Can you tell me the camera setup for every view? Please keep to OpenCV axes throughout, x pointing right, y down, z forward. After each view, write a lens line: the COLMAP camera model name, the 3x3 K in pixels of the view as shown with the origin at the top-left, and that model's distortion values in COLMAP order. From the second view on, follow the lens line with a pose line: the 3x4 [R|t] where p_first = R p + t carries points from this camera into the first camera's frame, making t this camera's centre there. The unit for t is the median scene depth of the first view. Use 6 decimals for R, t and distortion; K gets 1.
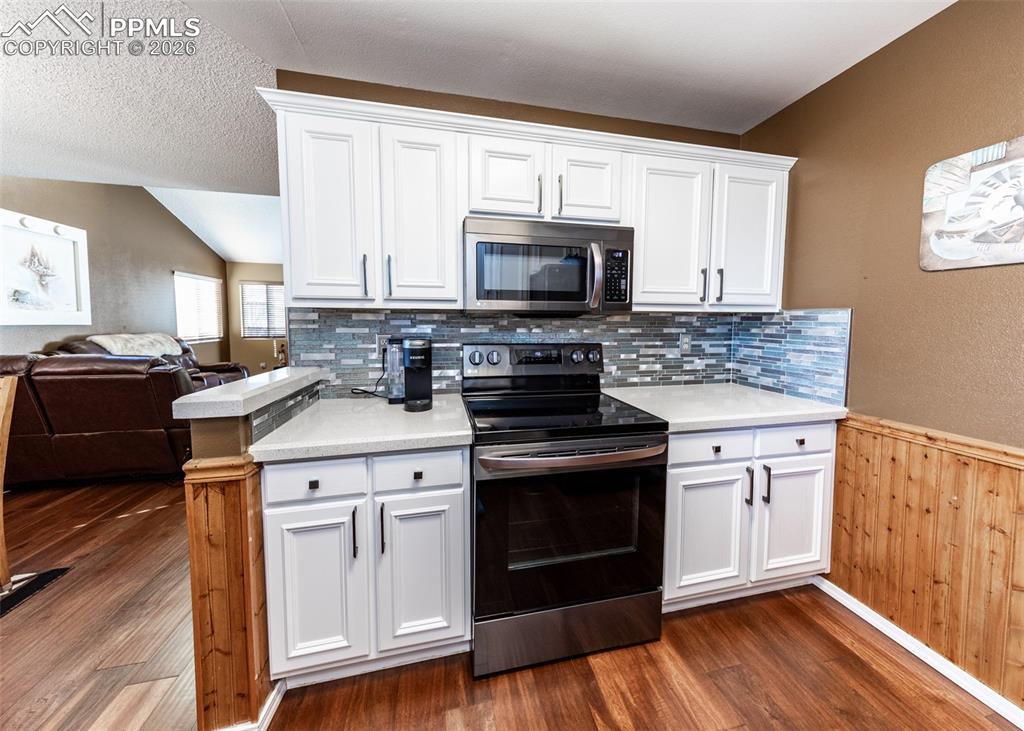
lens RADIAL K [[352.4, 0, 528.2], [0, 352.4, 340.3], [0, 0, 1]] dist [0.007211, 0.000101]
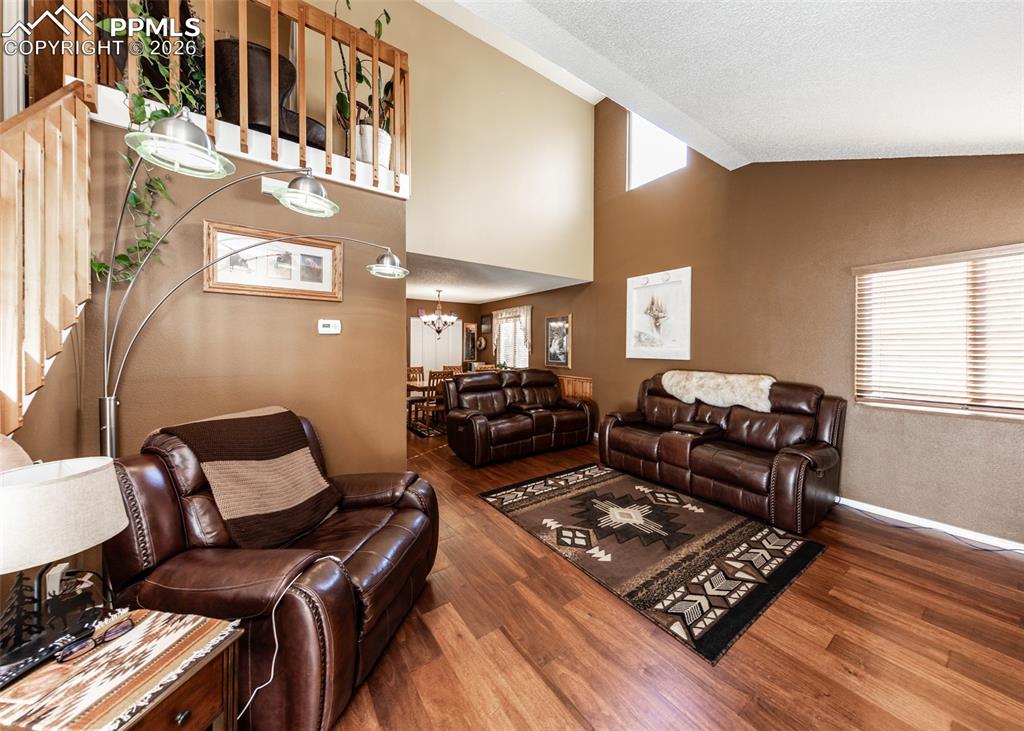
lens RADIAL K [[355.2, 0, 520.7], [0, 355.2, 350.9], [0, 0, 1]] dist [0.000217, 0.000014]
pose [[-0.932942, -0.001232, -0.360025, -1.051087], [-0.024537, 0.997887, 0.060168, -0.285611], [0.359190, 0.064967, -0.931001, 4.240872]]
